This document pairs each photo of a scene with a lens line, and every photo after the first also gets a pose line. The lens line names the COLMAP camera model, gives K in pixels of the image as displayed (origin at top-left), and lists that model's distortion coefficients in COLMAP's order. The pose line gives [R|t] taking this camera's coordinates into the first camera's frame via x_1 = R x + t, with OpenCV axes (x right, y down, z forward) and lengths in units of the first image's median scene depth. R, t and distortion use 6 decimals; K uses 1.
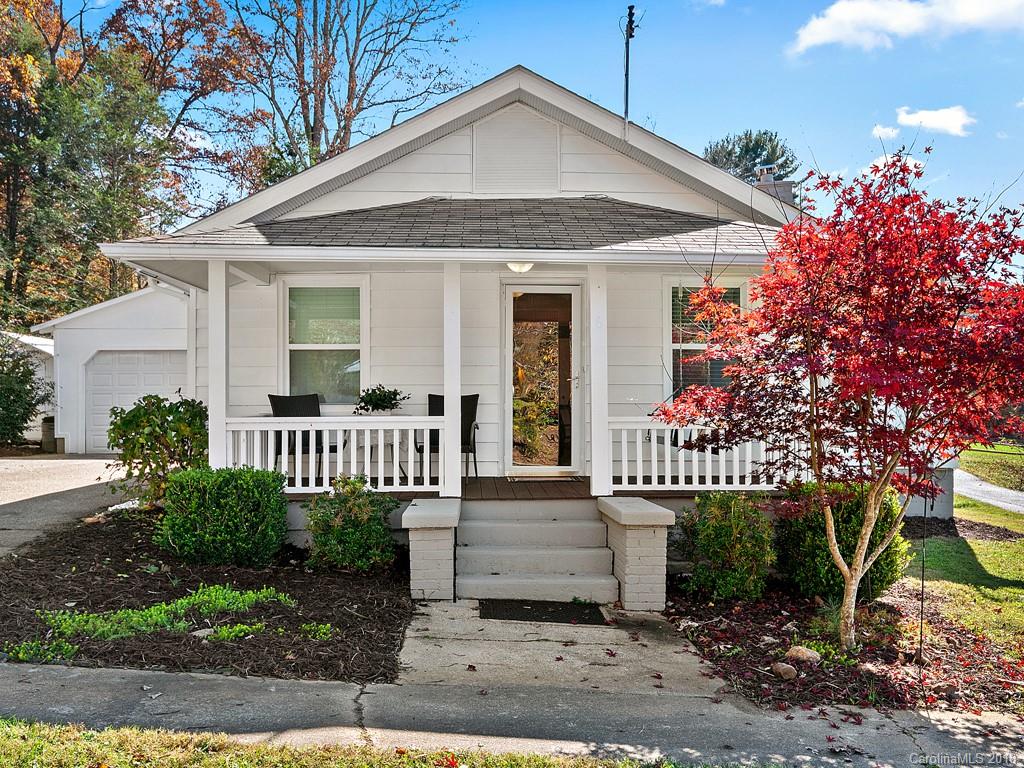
lens RADIAL K [[805.0, 0, 512.1], [0, 805.0, 382.1], [0, 0, 1]] dist [-0.002923, -0.000236]
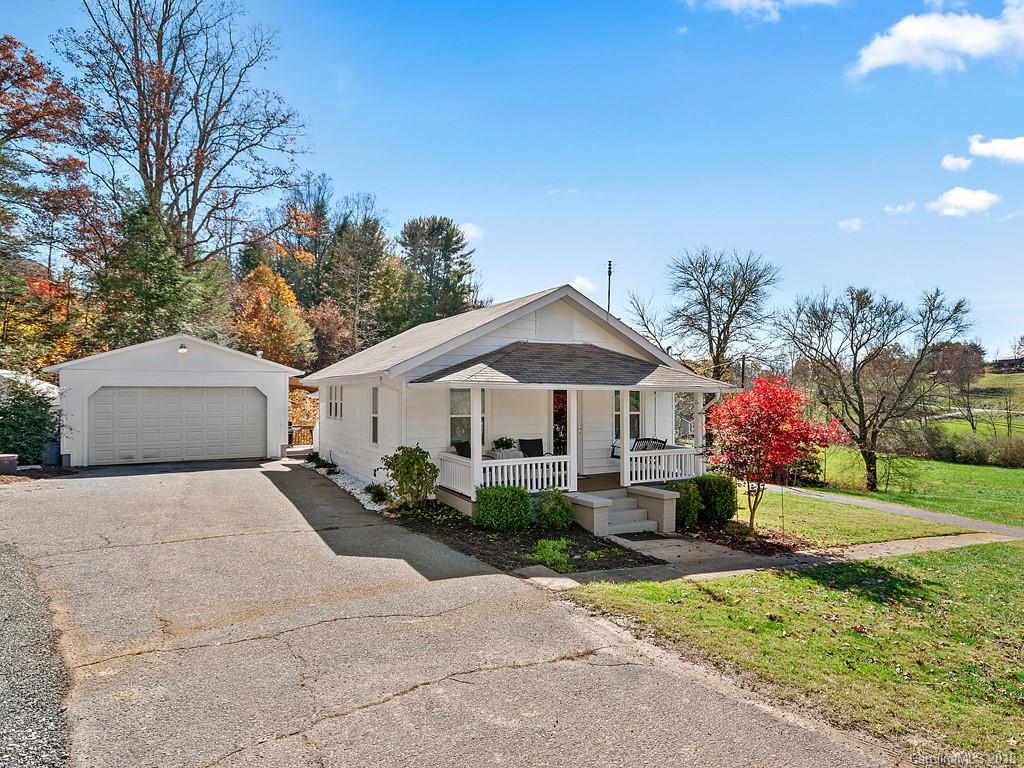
lens RADIAL K [[558.4, 0, 512.6], [0, 558.4, 390.1], [0, 0, 1]] dist [-0.004910, 0.000775]
pose [[0.904760, 0.005397, 0.425888, -0.882768], [-0.011451, 0.999867, 0.011655, -0.153615], [-0.425768, -0.015422, 0.904701, -0.323797]]
